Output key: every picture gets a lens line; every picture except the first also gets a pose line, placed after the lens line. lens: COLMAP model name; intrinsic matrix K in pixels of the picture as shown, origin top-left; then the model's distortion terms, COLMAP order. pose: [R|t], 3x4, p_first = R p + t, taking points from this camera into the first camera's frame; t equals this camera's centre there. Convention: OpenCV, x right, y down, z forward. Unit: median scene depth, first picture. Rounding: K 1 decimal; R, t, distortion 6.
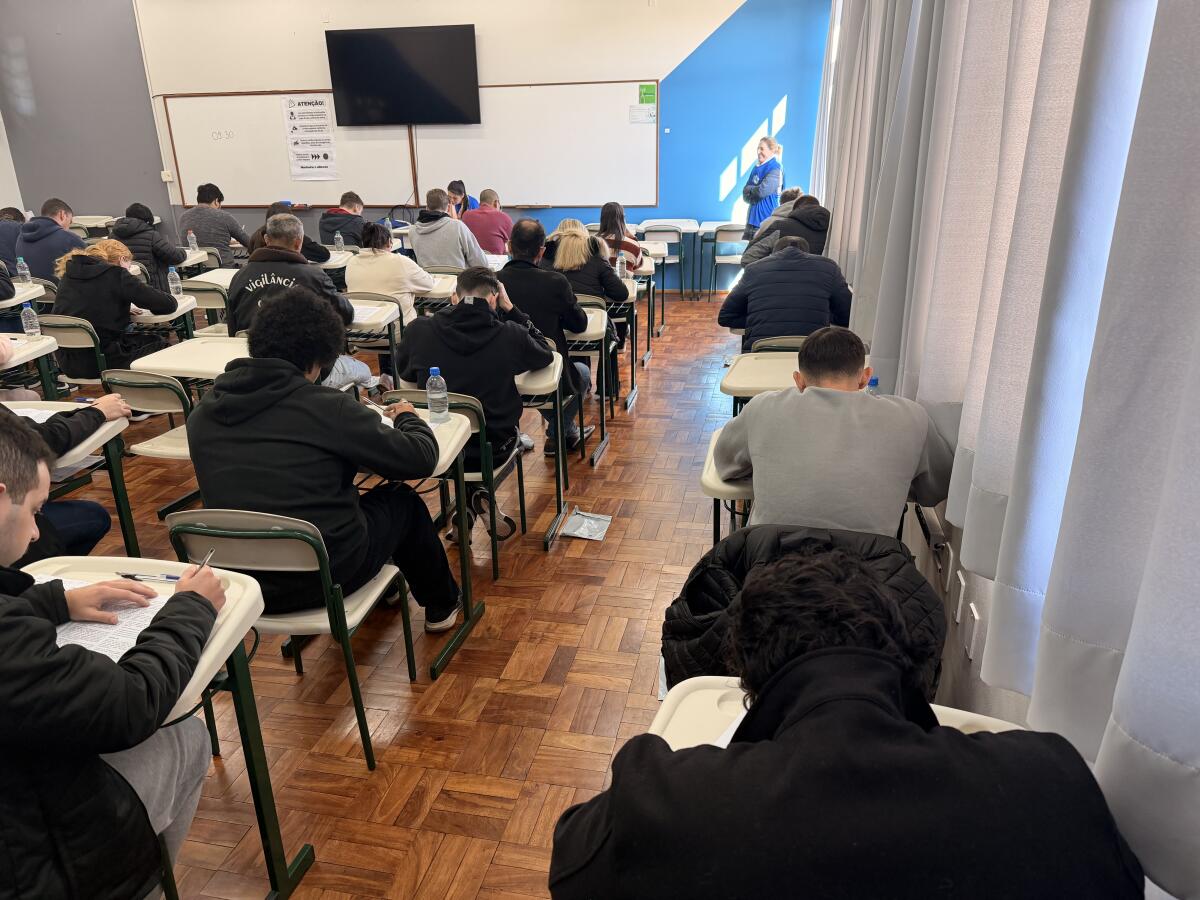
lens RADIAL K [[846.7, 0, 606.9], [0, 846.7, 450.7], [0, 0, 1]] dist [-0.008780, -0.020964]
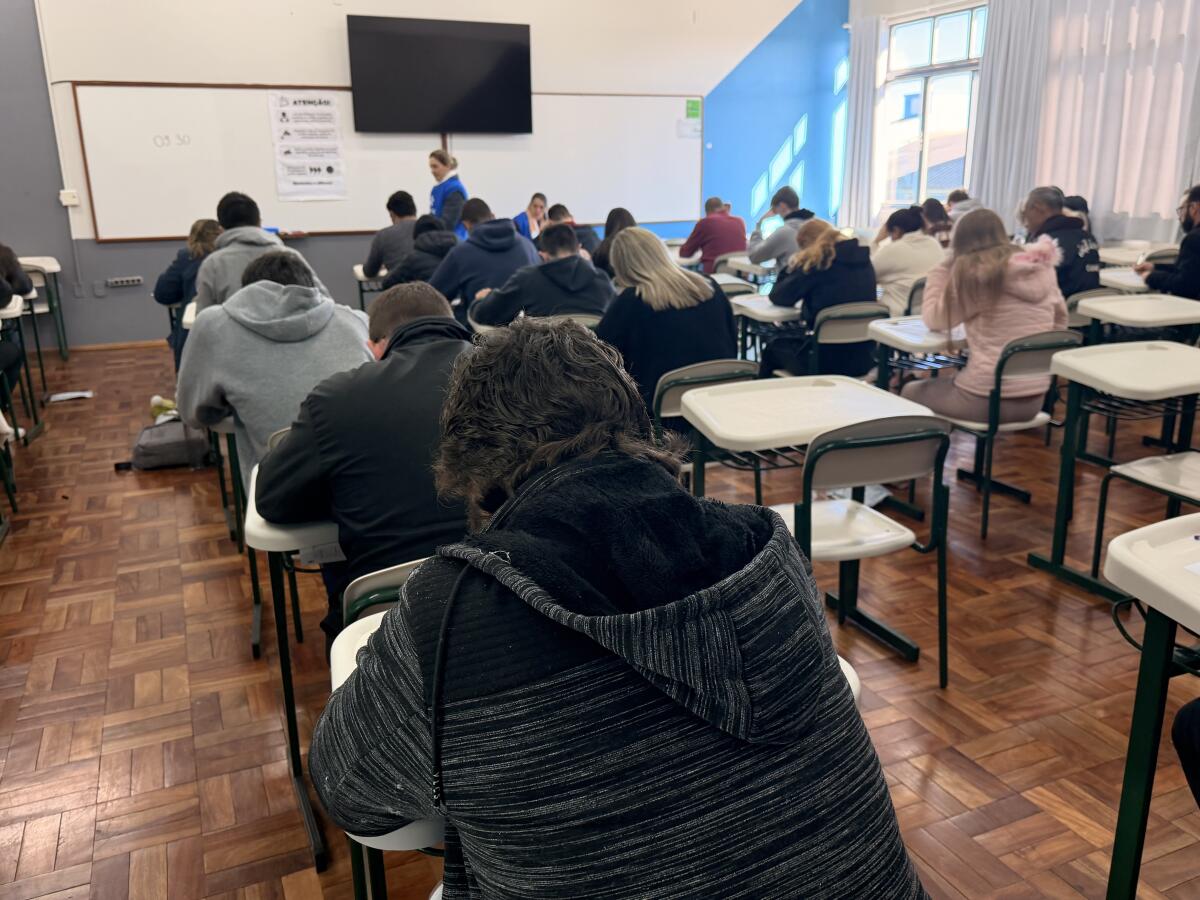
lens RADIAL K [[955.1, 0, 599.5], [0, 955.1, 449.5], [0, 0, 1]] dist [-0.001806, -0.022380]
pose [[0.801582, -0.163592, 0.575068, -0.762043], [0.204701, 0.978800, -0.006887, -0.037560], [-0.561750, 0.123237, 0.818077, 0.175591]]
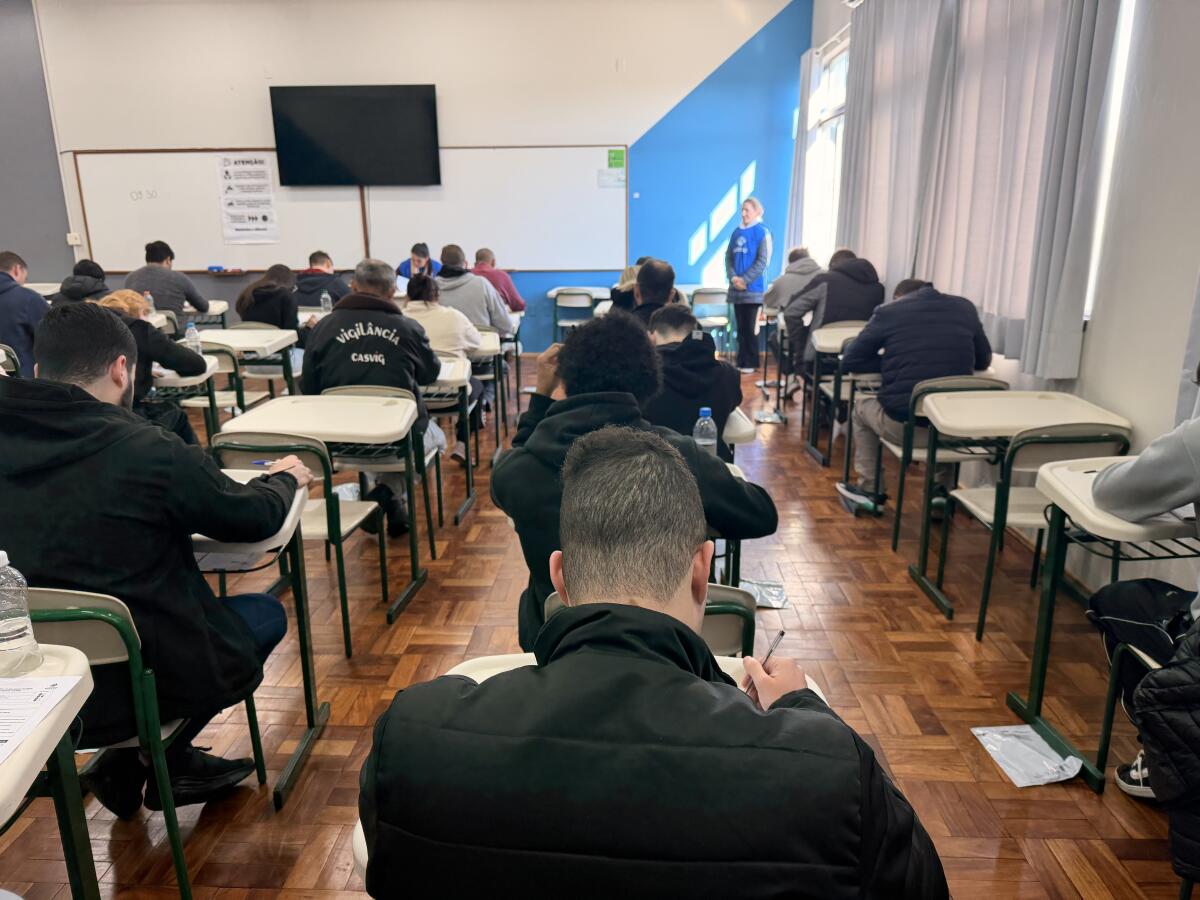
lens RADIAL K [[846.7, 0, 602.0], [0, 846.7, 454.6], [0, 0, 1]] dist [-0.008780, -0.020964]
pose [[0.984772, -0.036822, 0.169904, -0.149664], [0.051109, 0.995444, -0.080498, 0.004159], [-0.166166, 0.087956, 0.982167, 0.054614]]
